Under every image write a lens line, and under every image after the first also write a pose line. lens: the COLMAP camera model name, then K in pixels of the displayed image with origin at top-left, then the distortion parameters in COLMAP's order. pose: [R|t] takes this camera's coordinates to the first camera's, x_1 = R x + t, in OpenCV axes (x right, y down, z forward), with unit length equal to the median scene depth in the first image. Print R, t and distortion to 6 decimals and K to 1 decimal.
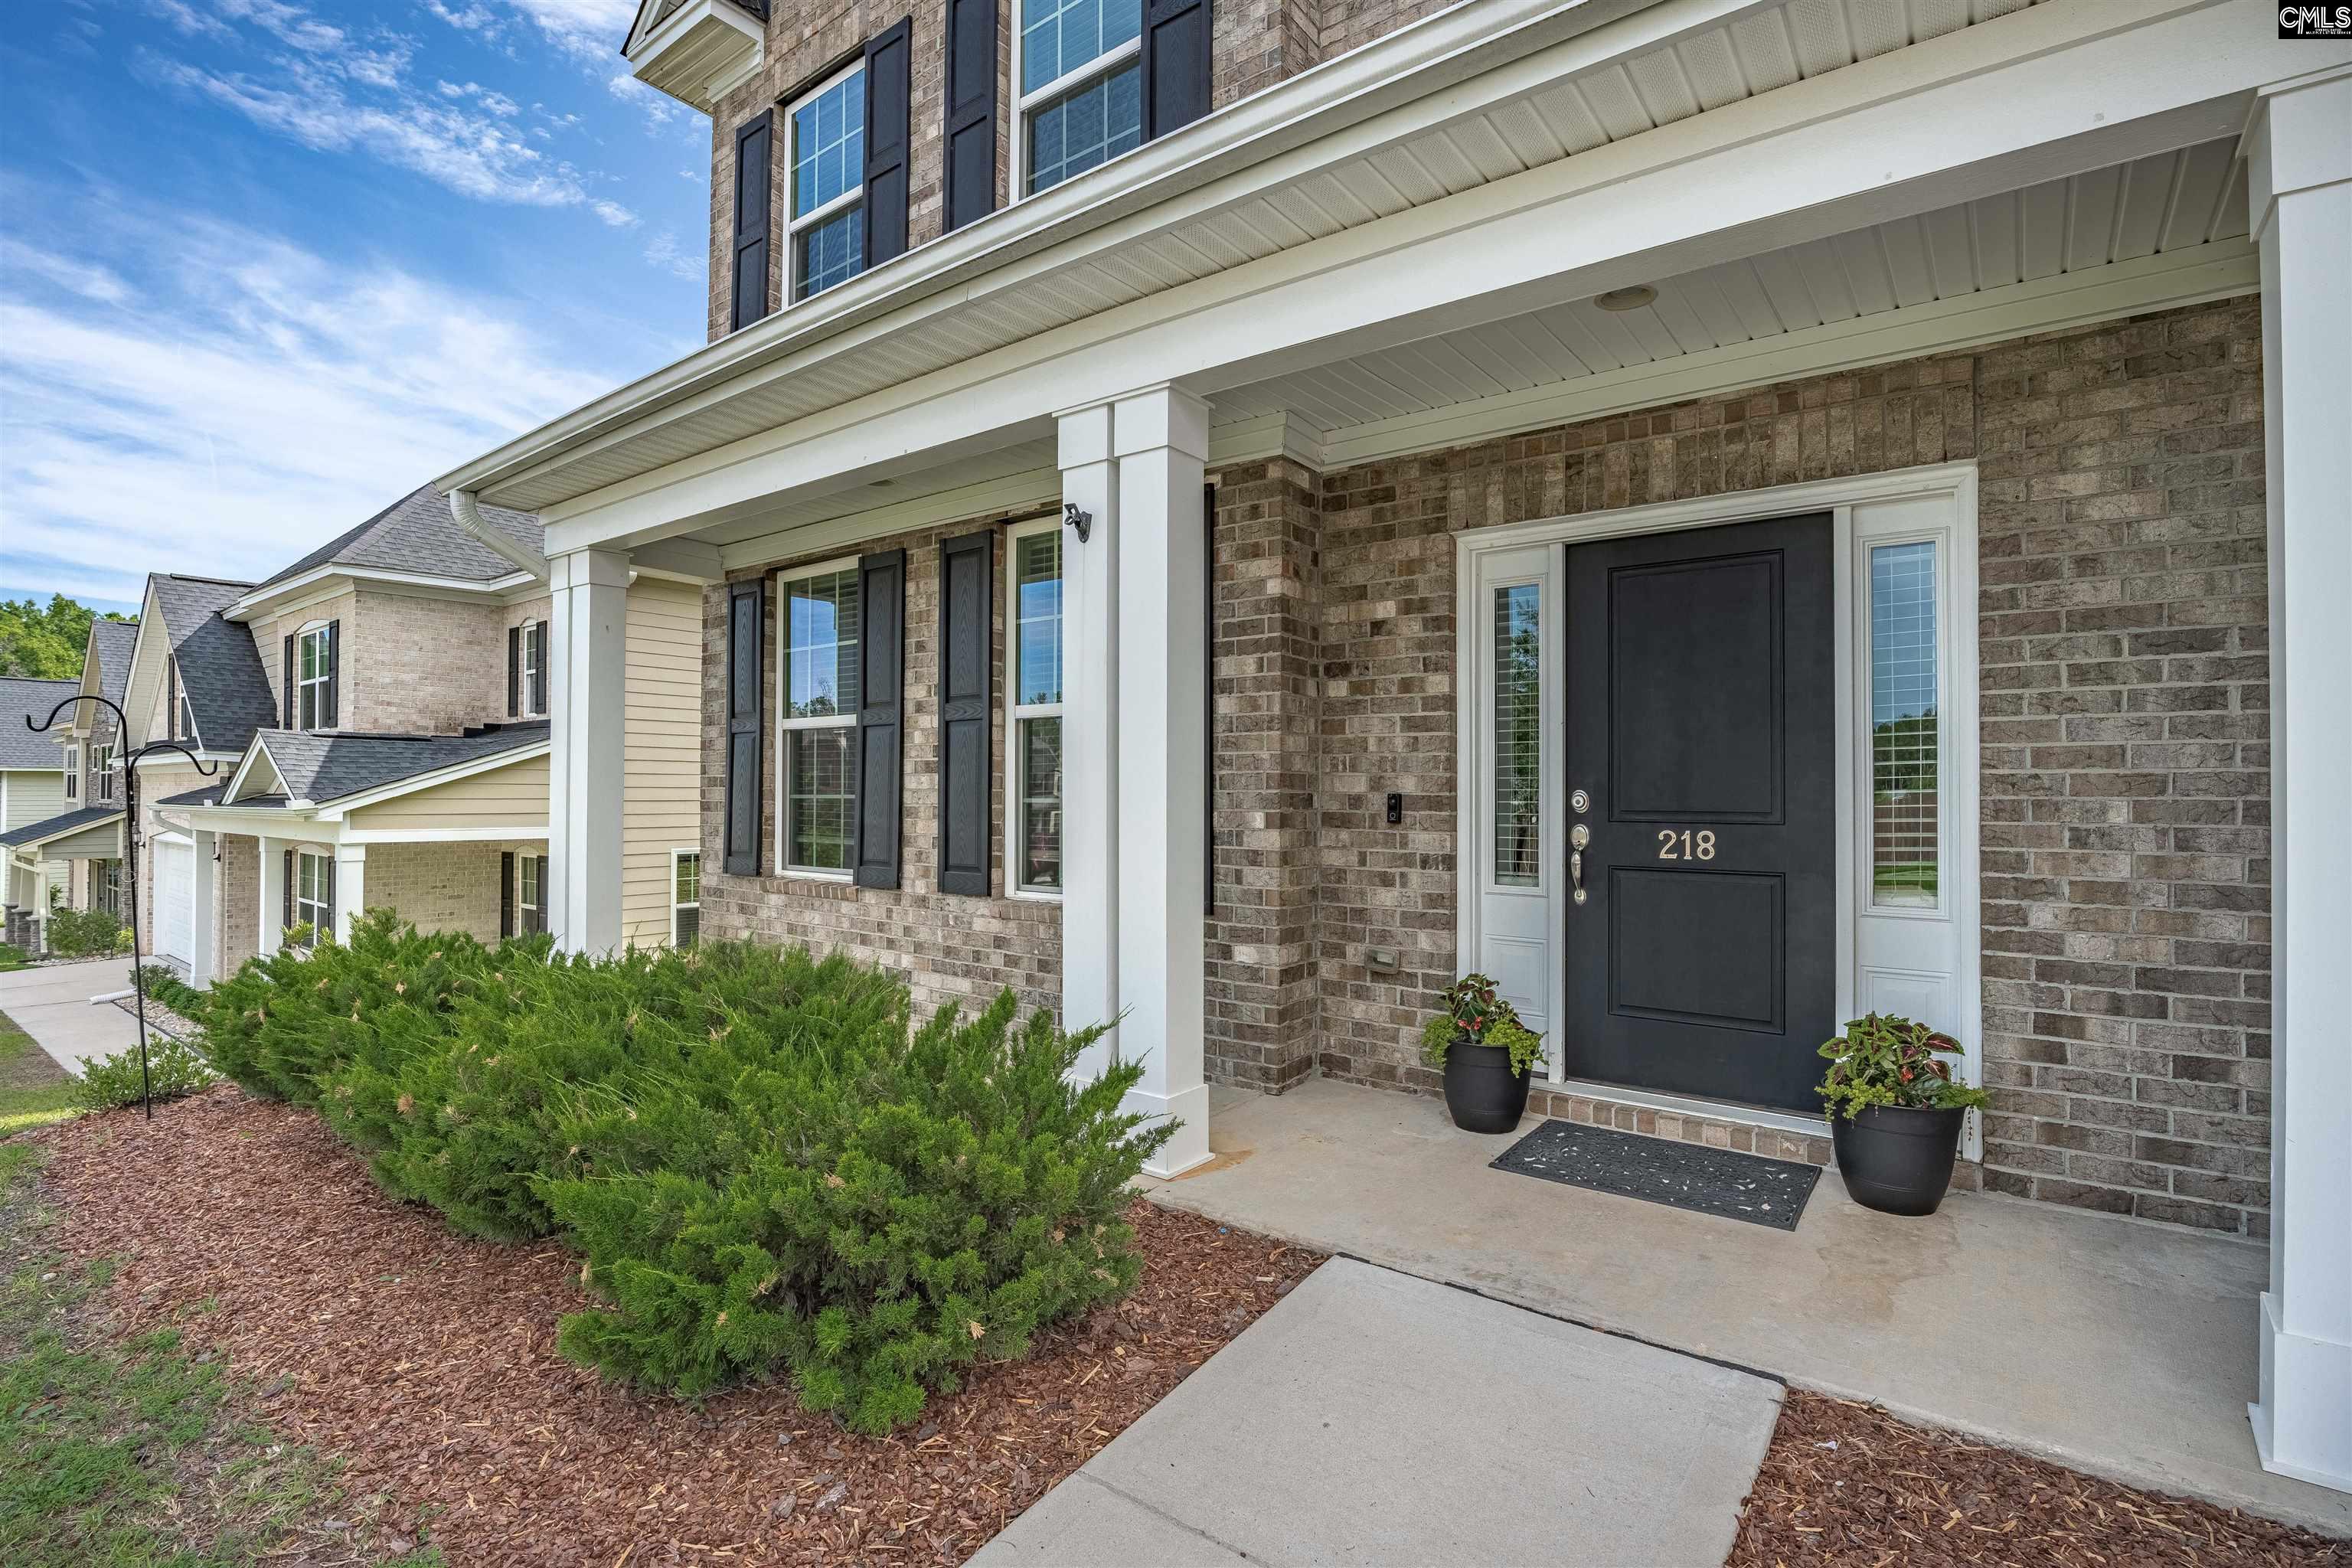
lens RADIAL K [[1084.2, 0, 1190.5], [0, 1084.2, 781.2], [0, 0, 1]] dist [-0.044118, 0.014180]
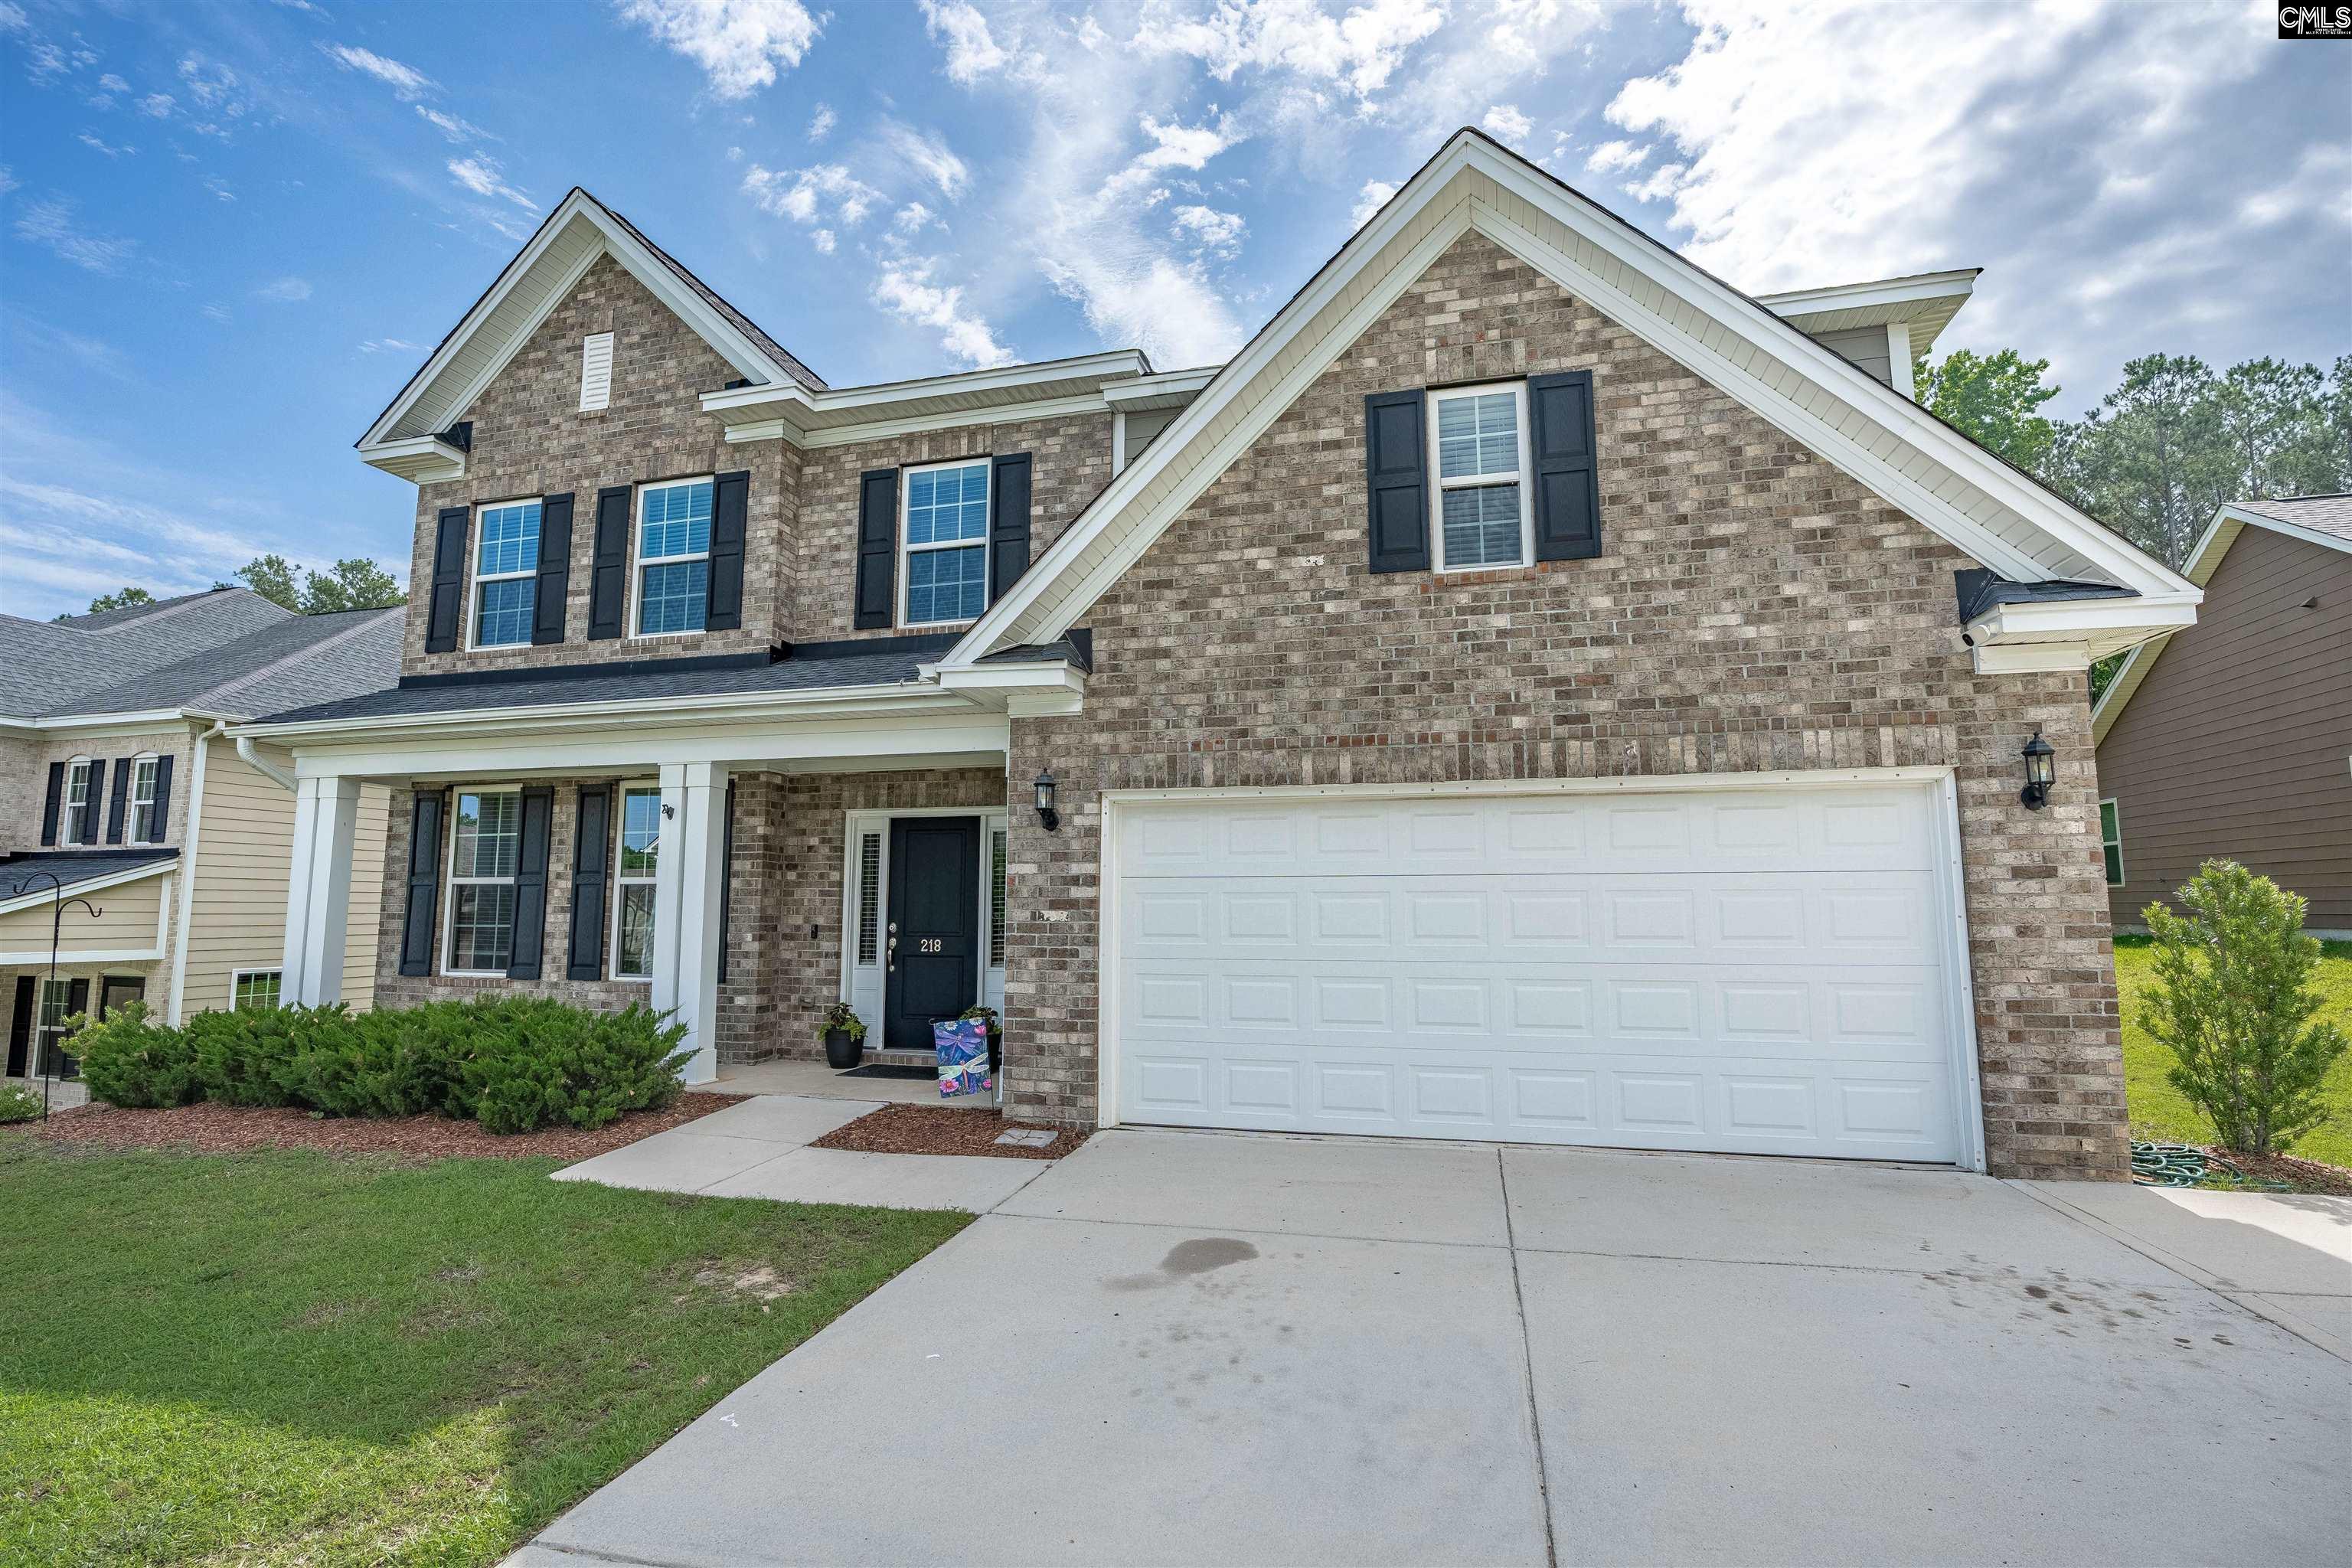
lens RADIAL K [[1084.2, 0, 1190.5], [0, 1084.2, 781.2], [0, 0, 1]] dist [-0.044118, 0.014180]
pose [[0.924600, 0.040034, 0.378831, 0.050781], [0.001004, 0.994203, -0.107515, -0.041352], [-0.380939, 0.099789, 0.919200, -1.315604]]
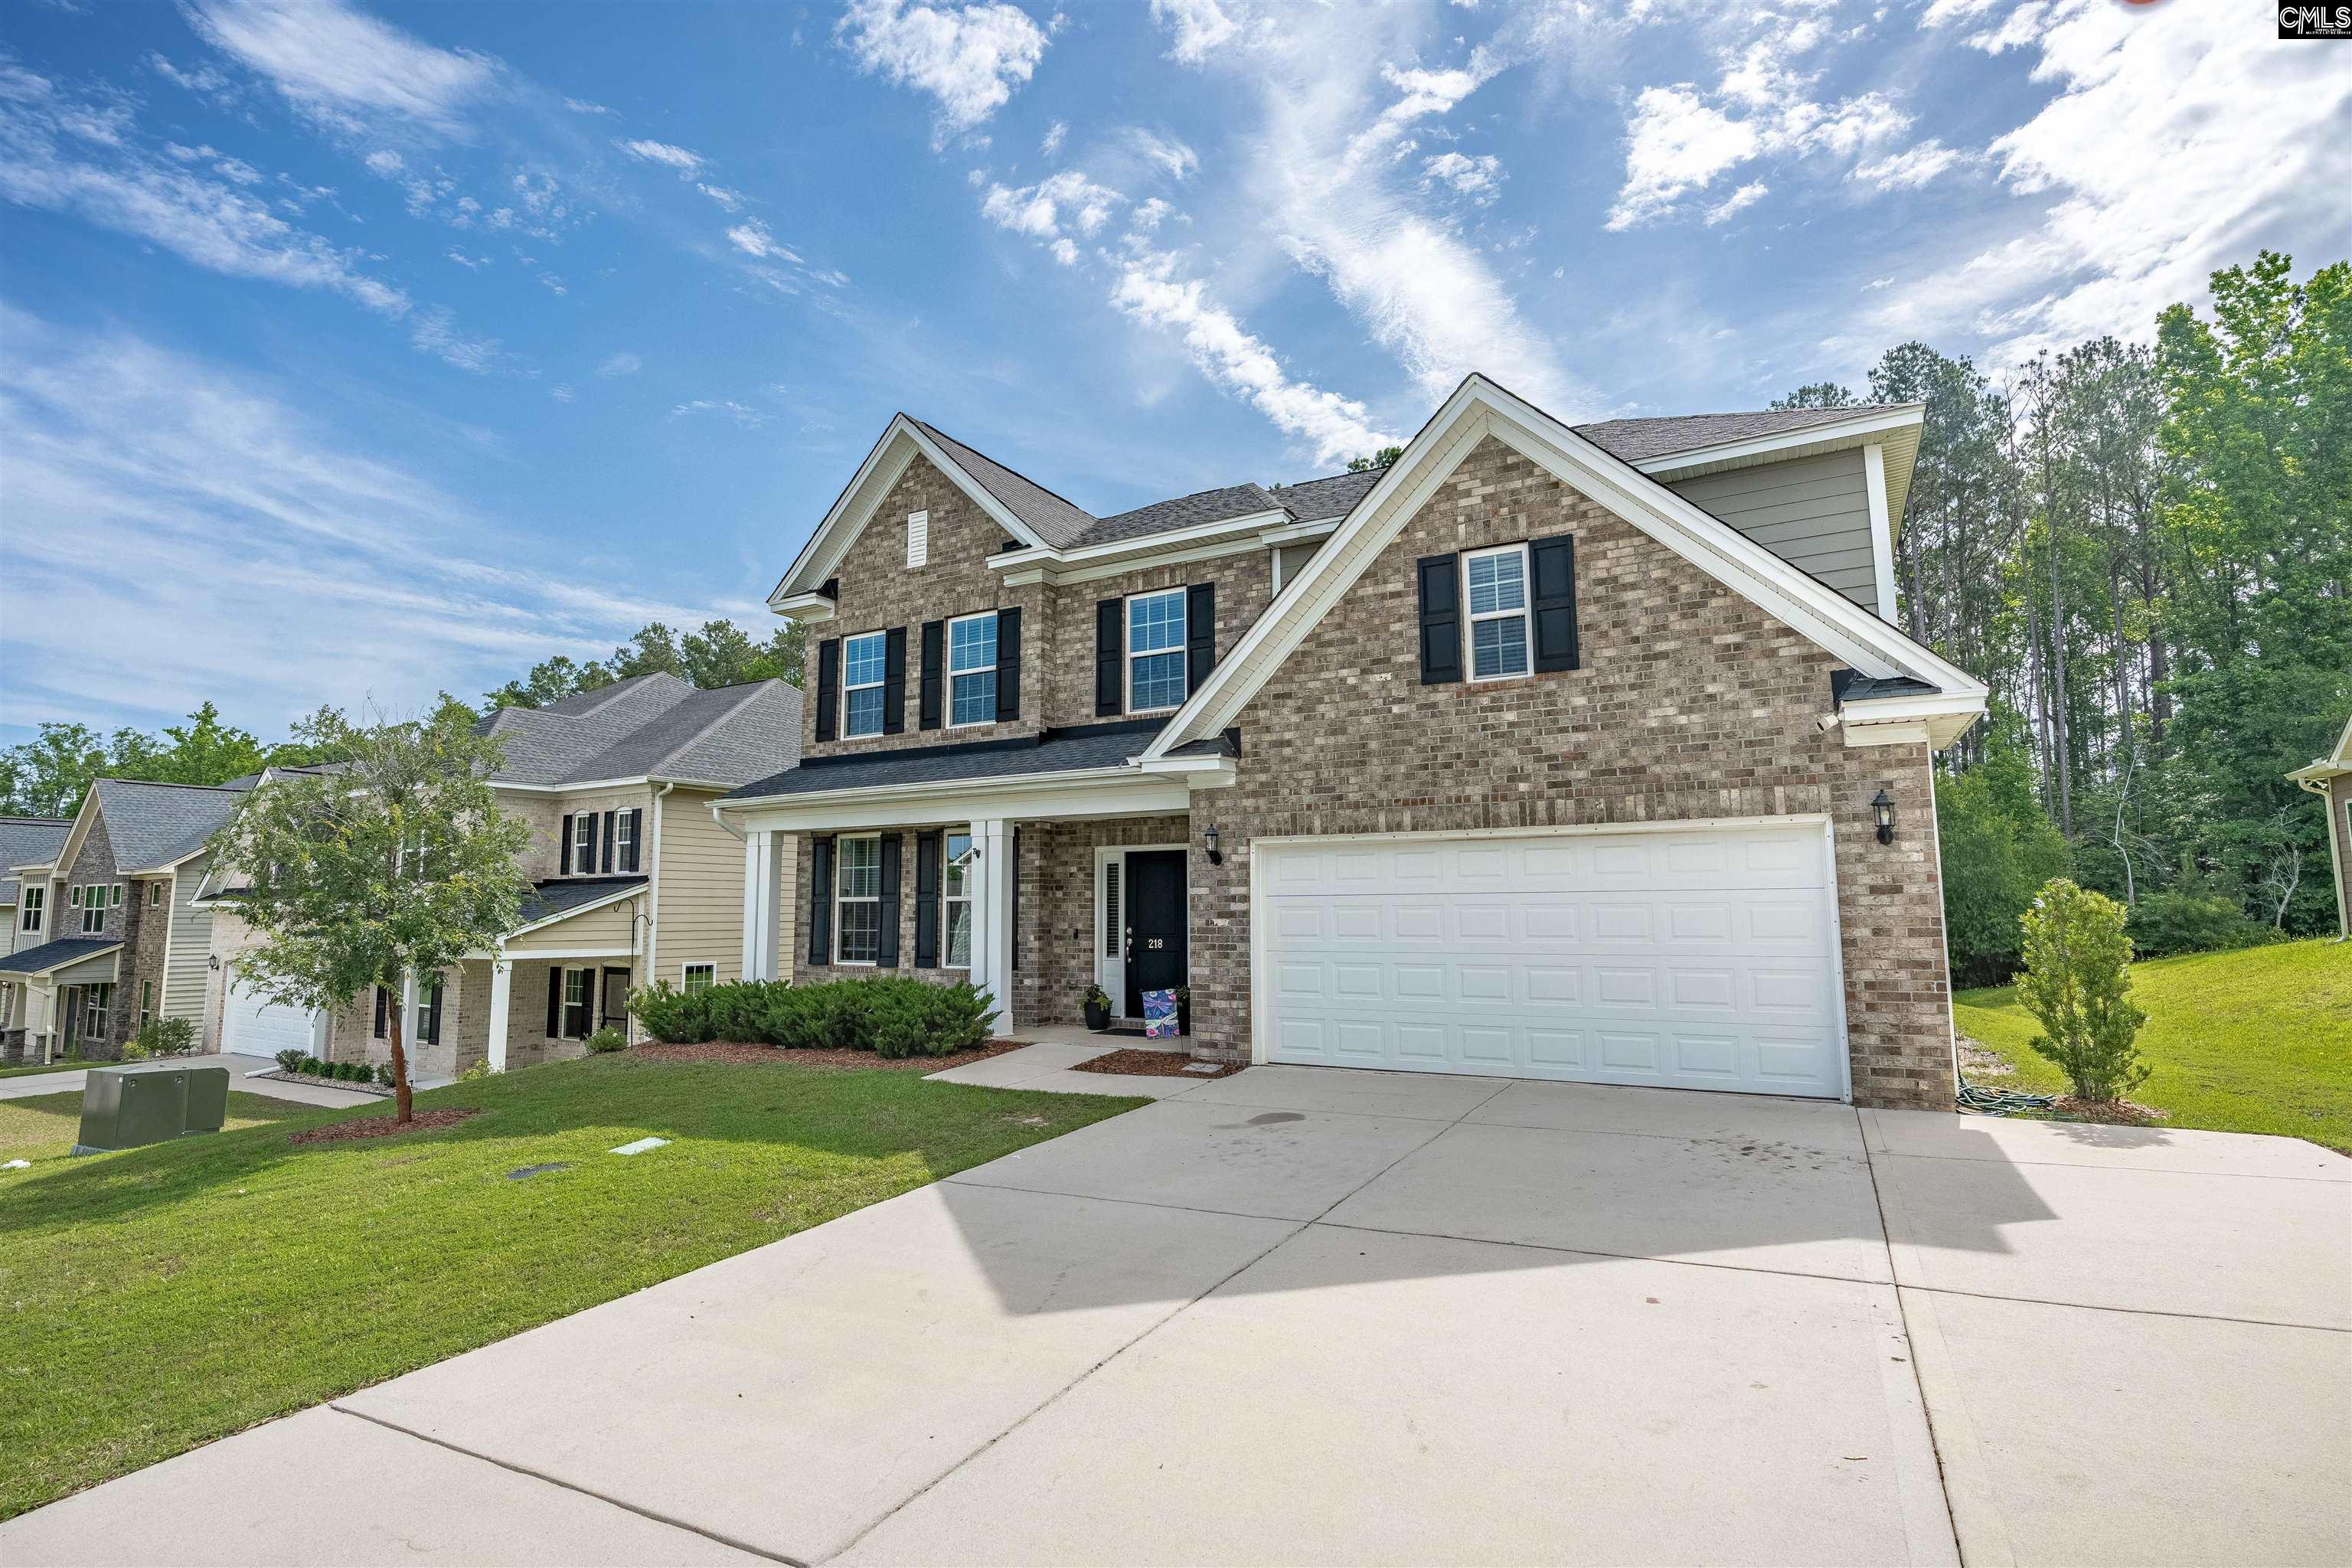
lens RADIAL K [[1096.1, 0, 1196.4], [0, 1096.1, 793.7], [0, 0, 1]] dist [-0.058735, 0.022009]
pose [[0.990083, 0.006421, 0.140337, 0.084935], [0.007649, 0.995009, -0.099488, -0.058105], [-0.140276, 0.099575, 0.985093, -2.134951]]
